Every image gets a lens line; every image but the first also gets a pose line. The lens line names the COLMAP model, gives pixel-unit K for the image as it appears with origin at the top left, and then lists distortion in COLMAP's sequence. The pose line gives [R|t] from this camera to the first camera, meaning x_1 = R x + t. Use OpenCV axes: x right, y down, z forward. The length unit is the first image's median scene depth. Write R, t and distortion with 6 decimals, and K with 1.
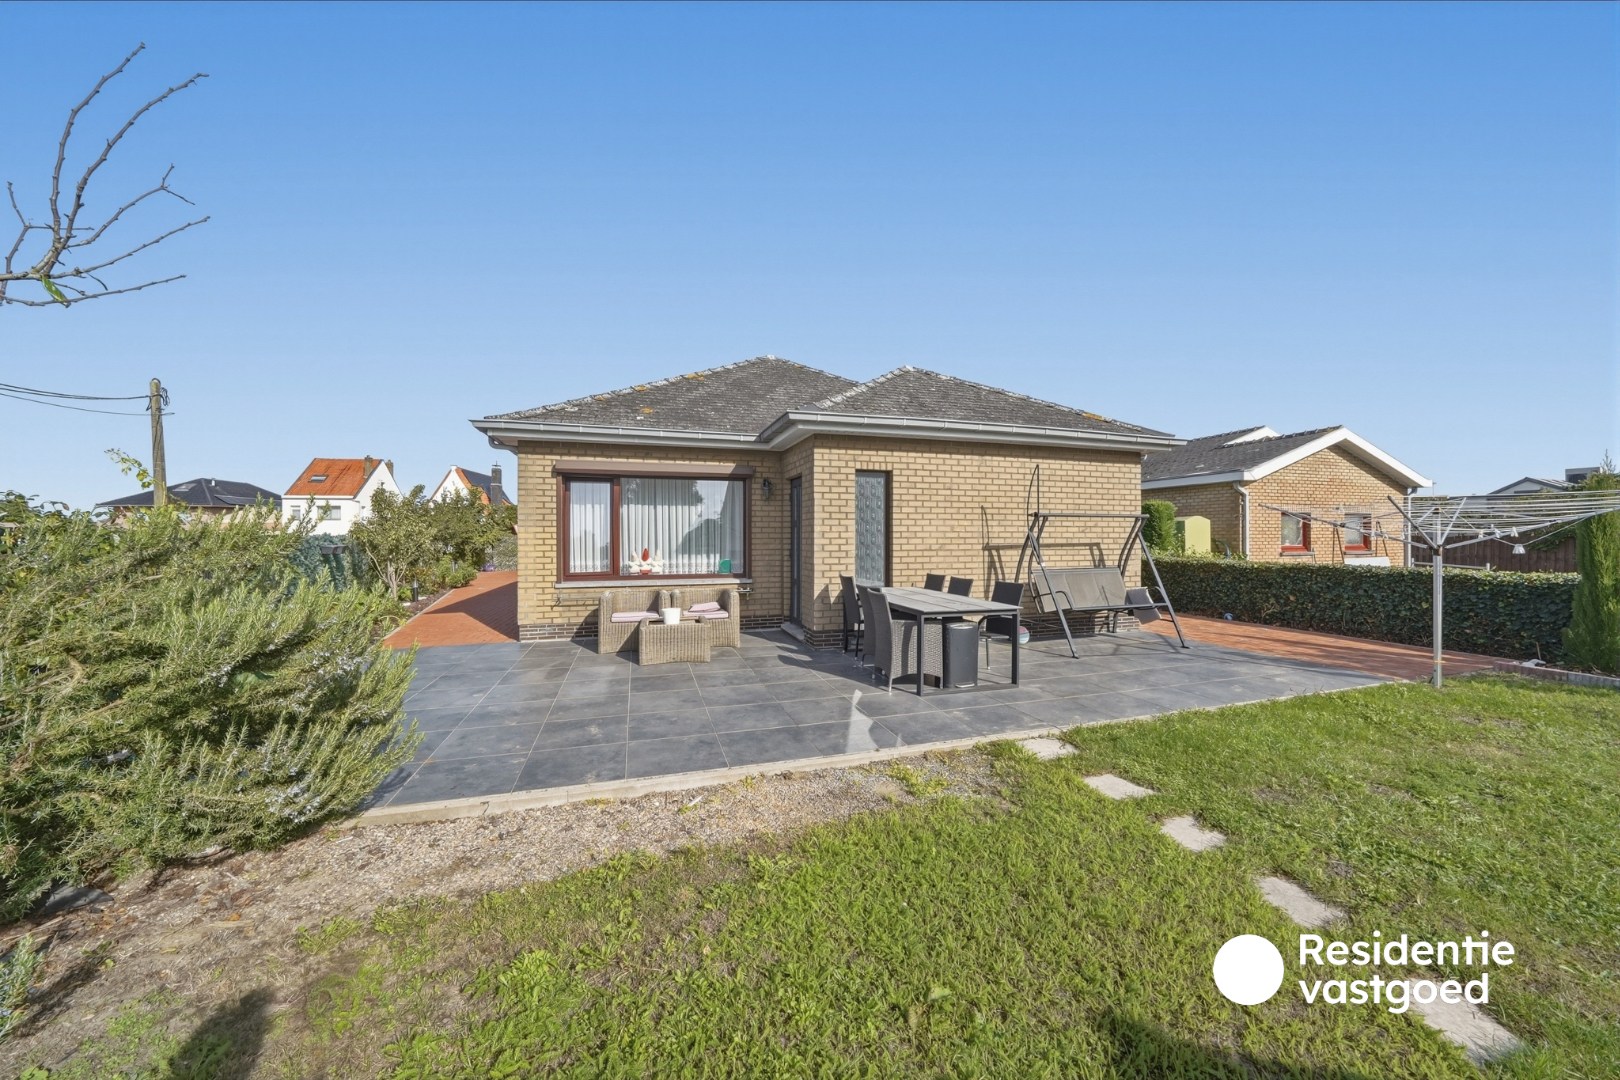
lens RADIAL K [[562.5, 0, 810.0], [0, 562.5, 540.0], [0, 0, 1]] dist [-0.020334, 0.000072]
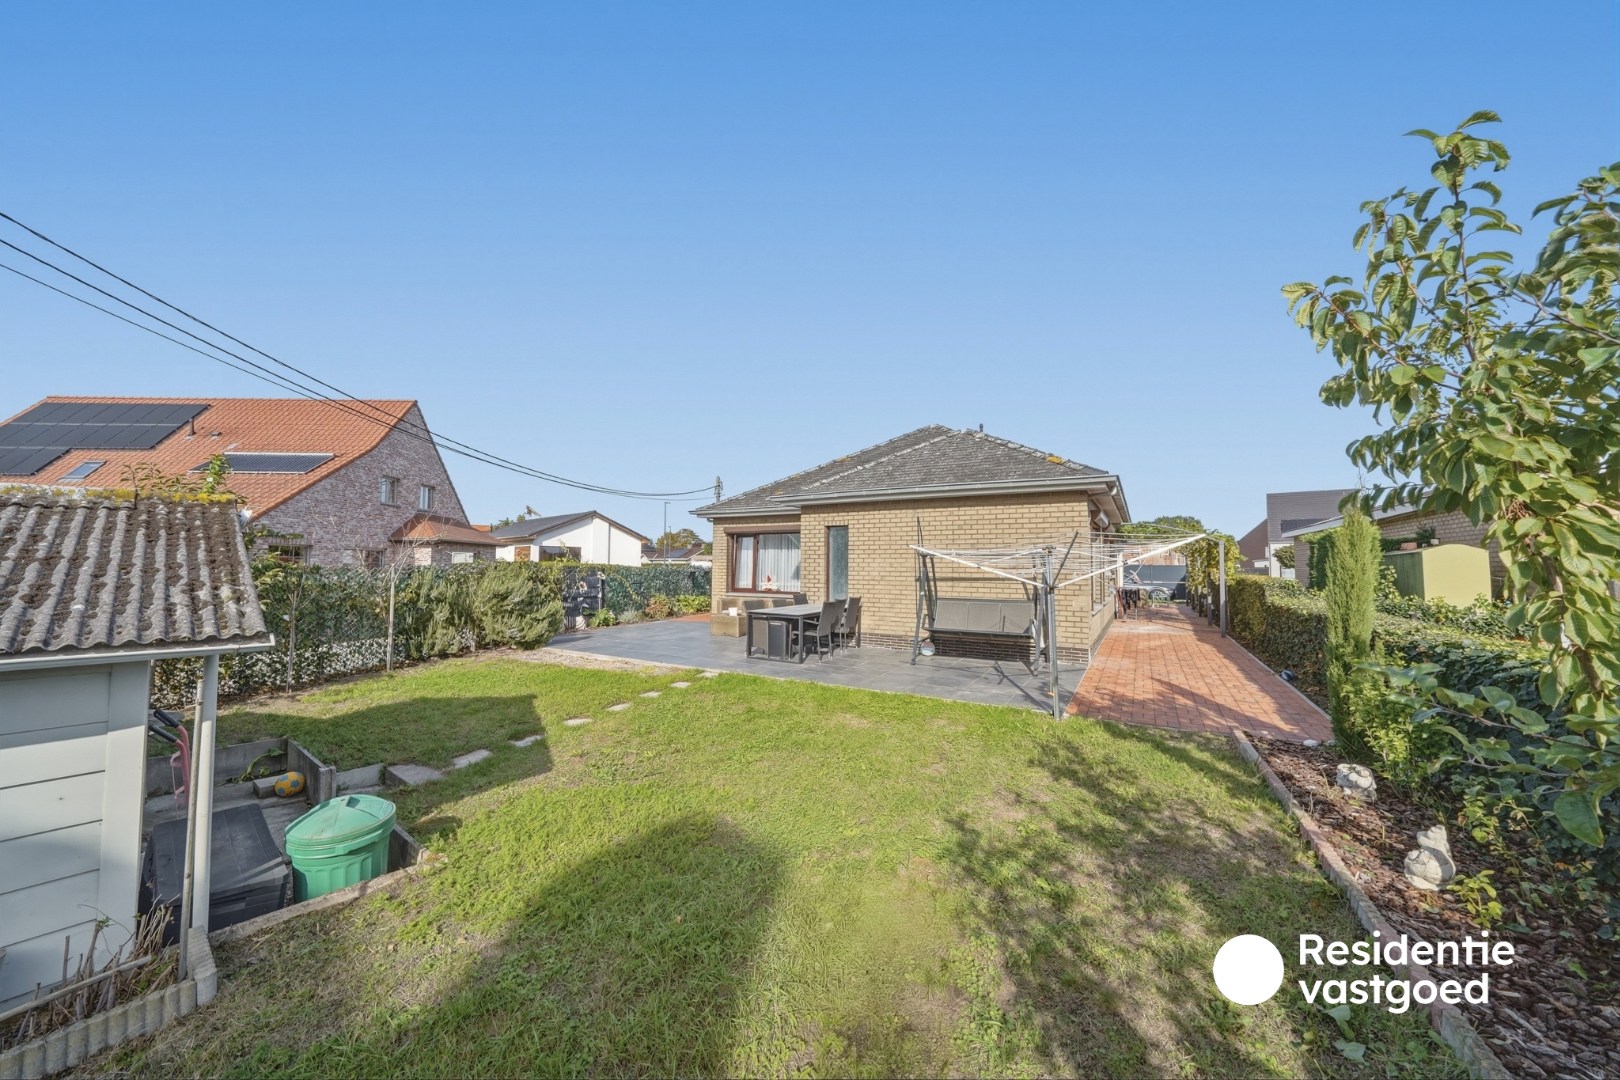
lens RADIAL K [[562.5, 0, 810.0], [0, 562.5, 540.0], [0, 0, 1]] dist [-0.020334, 0.000072]
pose [[0.662639, -0.027535, -0.748432, 1.131762], [-0.010254, 0.998897, -0.045829, -0.015686], [0.748868, 0.038042, 0.661626, -0.040497]]
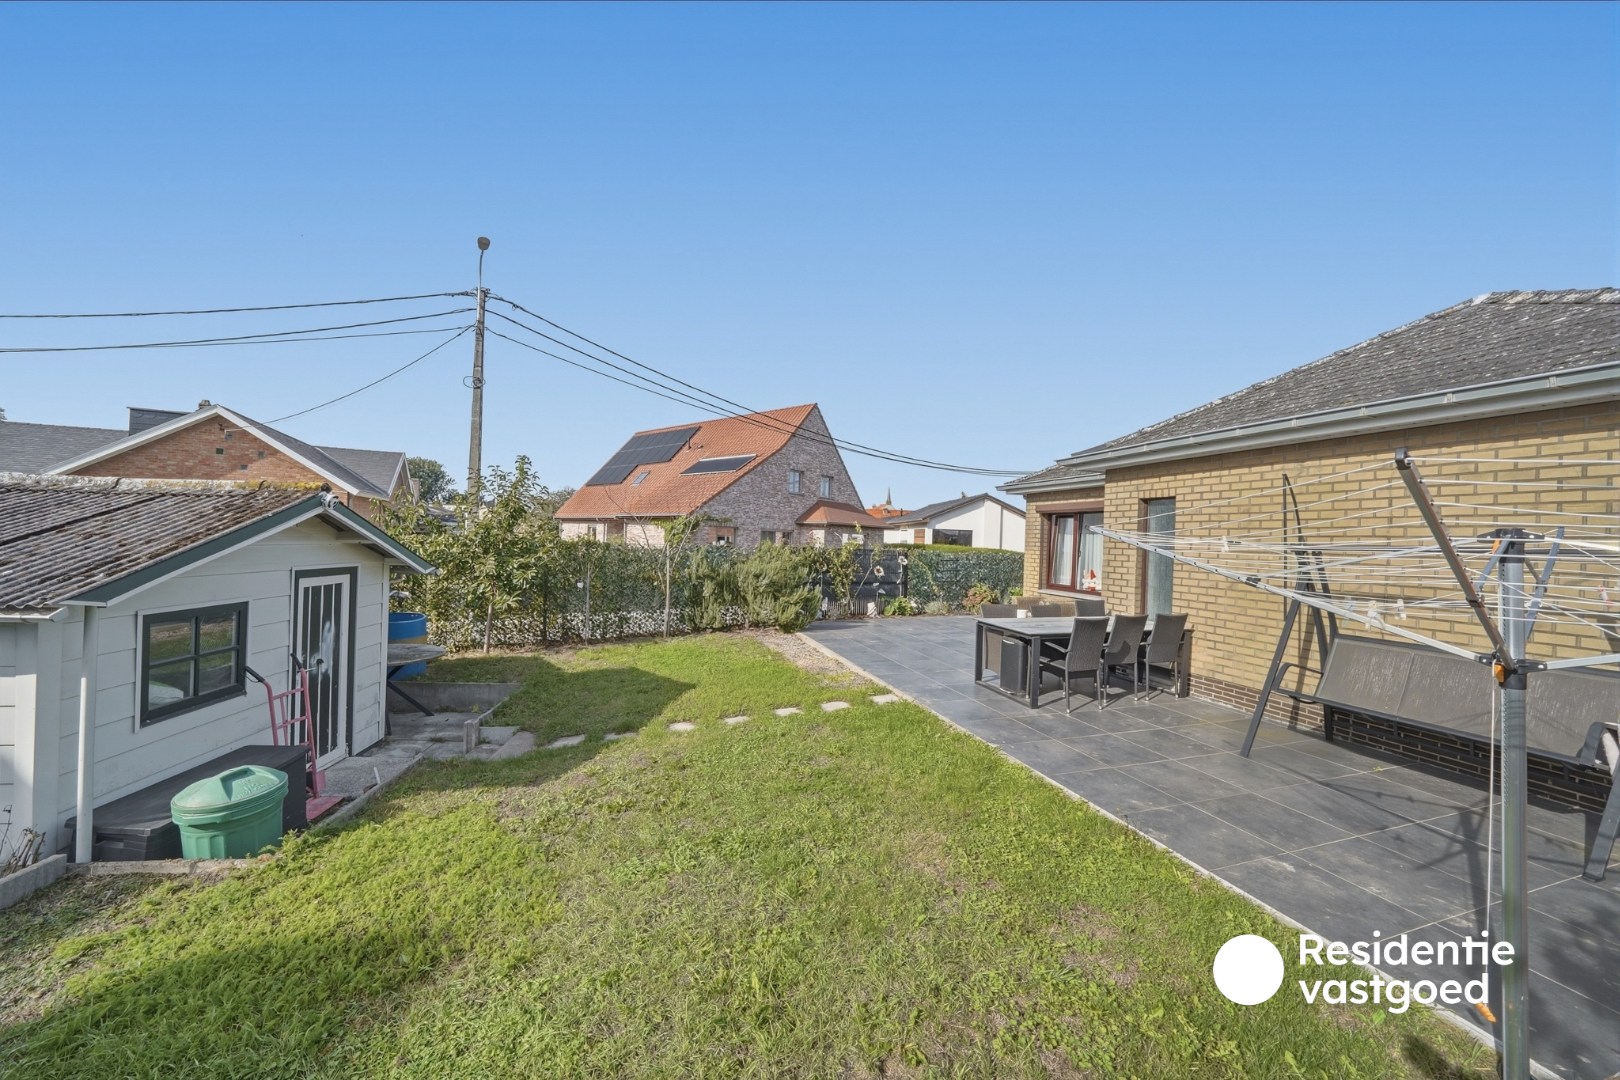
lens RADIAL K [[562.5, 0, 810.0], [0, 562.5, 540.0], [0, 0, 1]] dist [-0.020334, 0.000072]
pose [[-0.008063, 0.001034, -0.999967, 1.008221], [-0.037762, 0.999286, 0.001338, -0.030502], [0.999254, 0.037772, -0.008018, 0.401435]]
